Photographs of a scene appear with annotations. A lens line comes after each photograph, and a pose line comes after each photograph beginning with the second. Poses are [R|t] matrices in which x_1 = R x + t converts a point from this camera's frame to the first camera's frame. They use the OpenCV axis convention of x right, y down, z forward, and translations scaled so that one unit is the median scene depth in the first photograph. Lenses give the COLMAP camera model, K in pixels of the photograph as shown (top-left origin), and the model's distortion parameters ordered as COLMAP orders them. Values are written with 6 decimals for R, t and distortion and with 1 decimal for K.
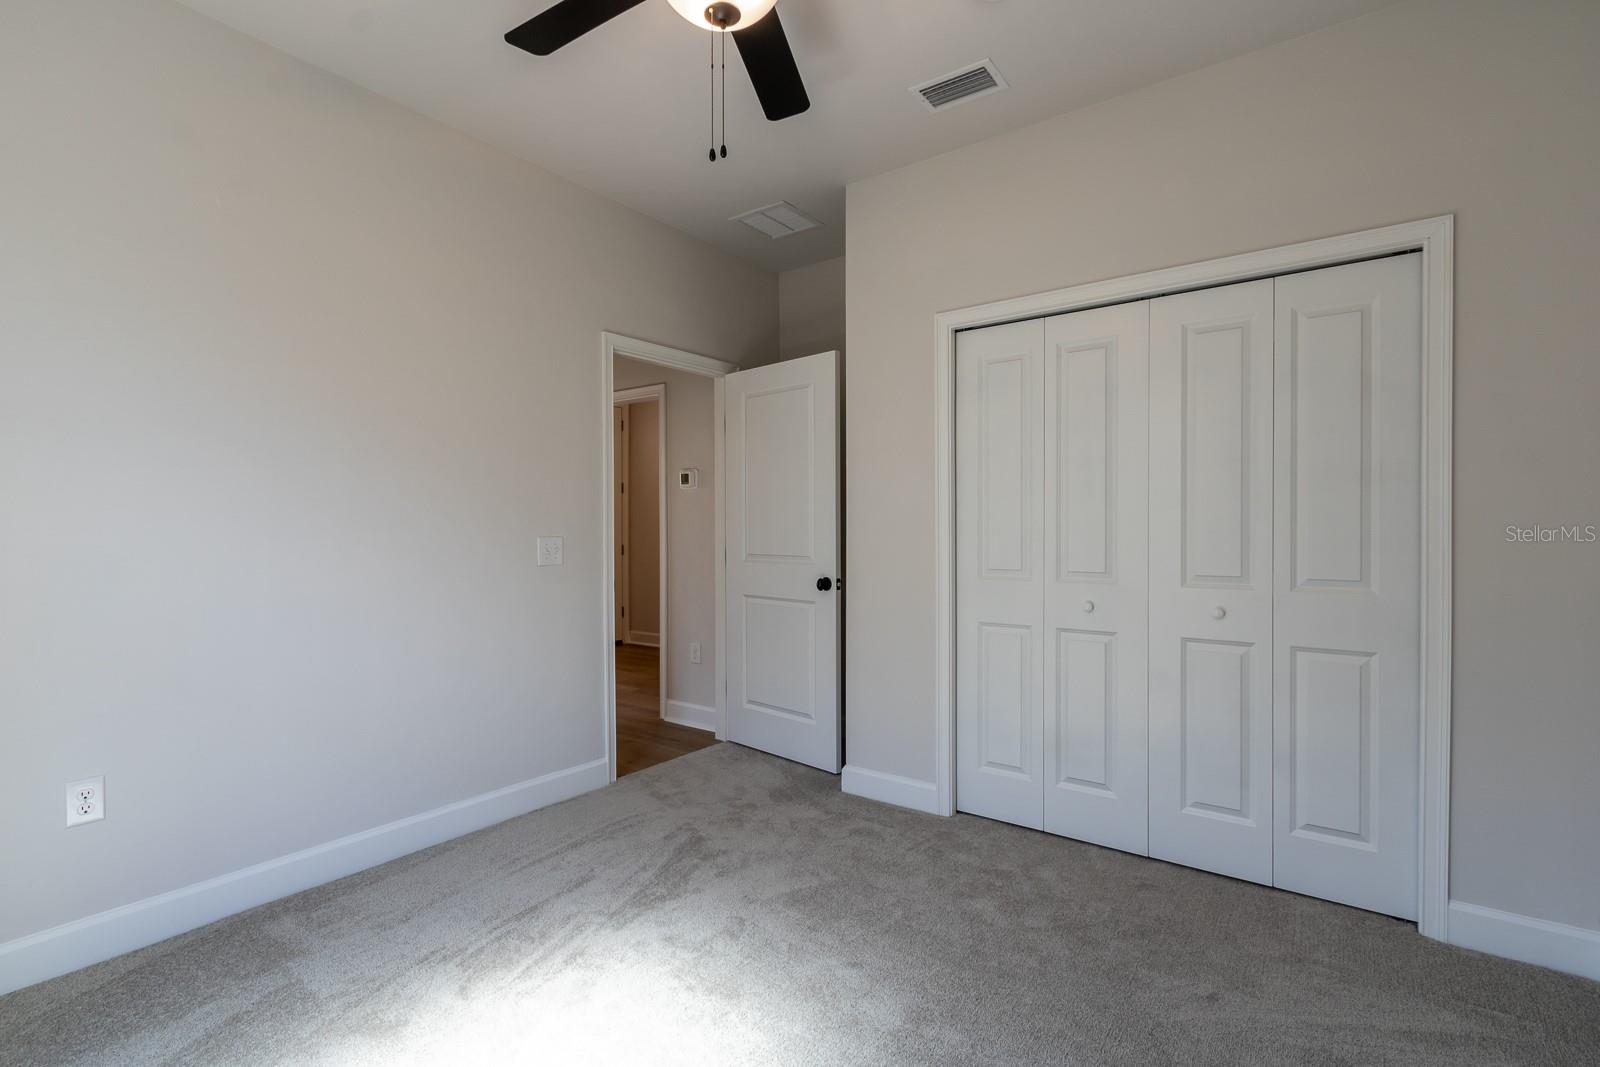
lens RADIAL K [[703.5, 0, 815.9], [0, 703.5, 532.4], [0, 0, 1]] dist [-0.000520, 0.000001]
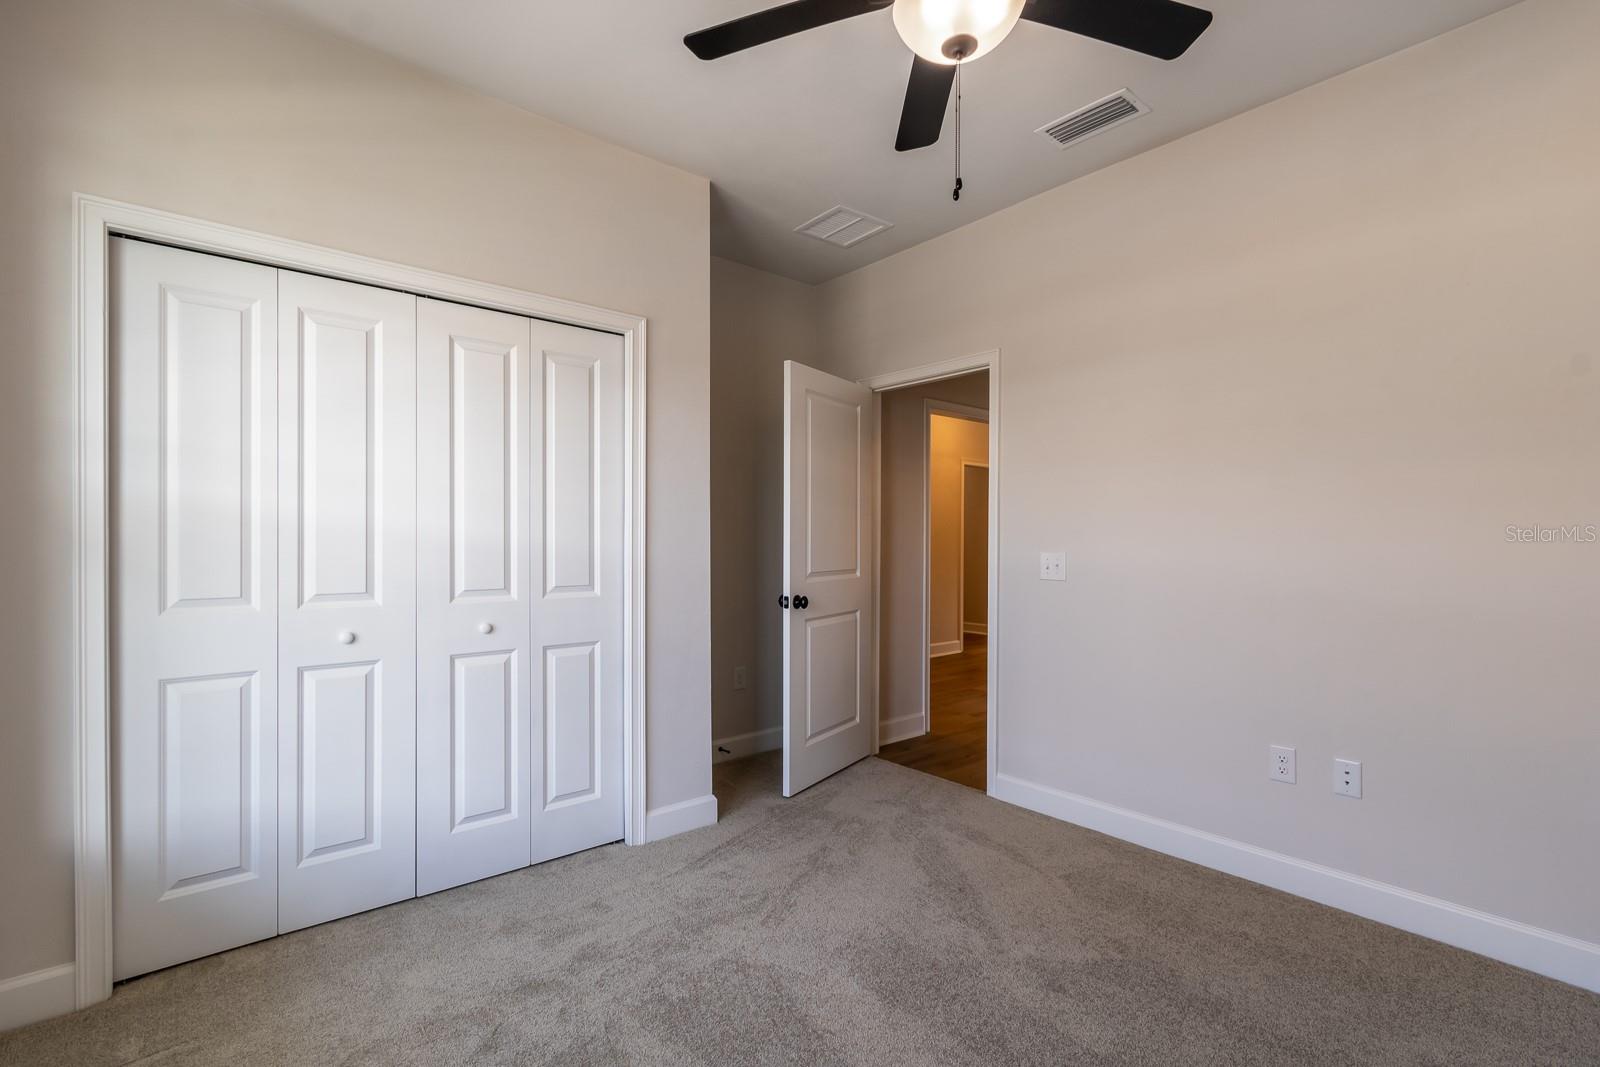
lens RADIAL K [[741.1, 0, 815.3], [0, 741.1, 542.4], [0, 0, 1]] dist [0.004222, 0.000169]
pose [[0.256673, 0.000279, 0.966498, -0.325133], [0.004089, 0.999991, -0.001375, -0.001637], [-0.966490, 0.004305, 0.256670, 0.232225]]
